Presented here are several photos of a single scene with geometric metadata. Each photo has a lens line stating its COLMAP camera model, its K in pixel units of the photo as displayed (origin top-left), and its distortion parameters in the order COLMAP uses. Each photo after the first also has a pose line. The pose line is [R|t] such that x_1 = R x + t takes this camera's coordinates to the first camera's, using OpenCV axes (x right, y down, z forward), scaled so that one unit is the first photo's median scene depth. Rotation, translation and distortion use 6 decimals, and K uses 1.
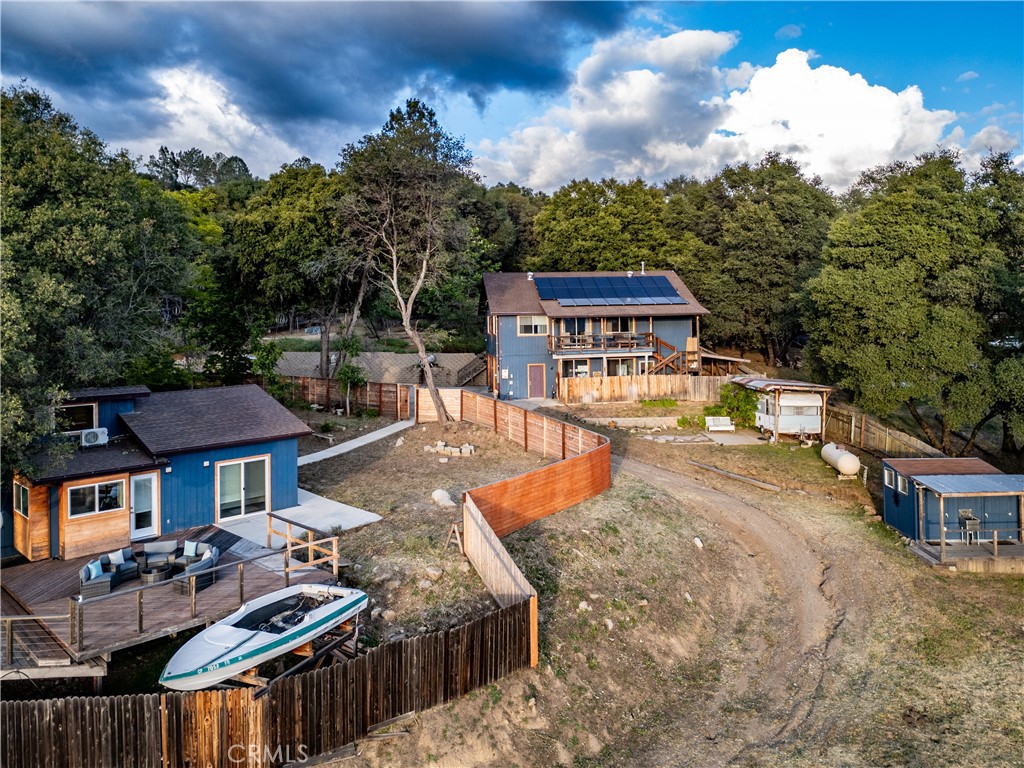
lens RADIAL K [[719.8, 0, 506.6], [0, 719.8, 354.7], [0, 0, 1]] dist [0.112072, -0.137751]
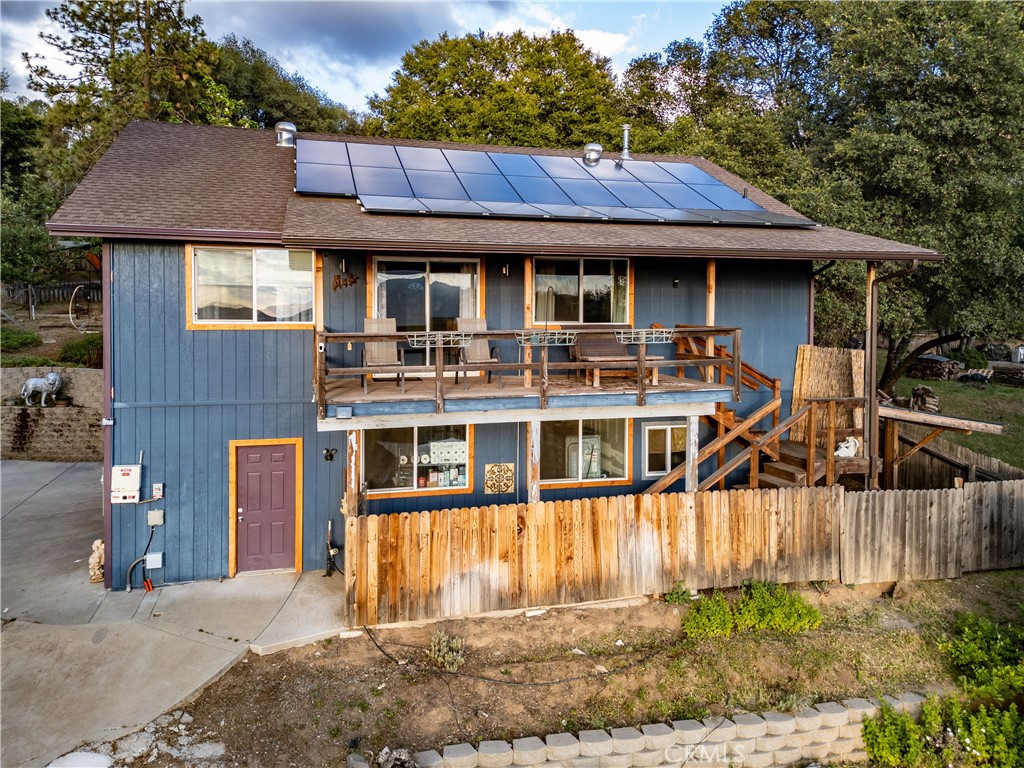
lens RADIAL K [[719.8, 0, 506.6], [0, 719.8, 354.7], [0, 0, 1]] dist [0.112072, -0.137751]
pose [[0.986148, 0.015677, 0.165126, 0.084716], [-0.017022, 0.999832, 0.006733, -0.021029], [-0.164993, -0.009451, 0.986249, 0.753826]]
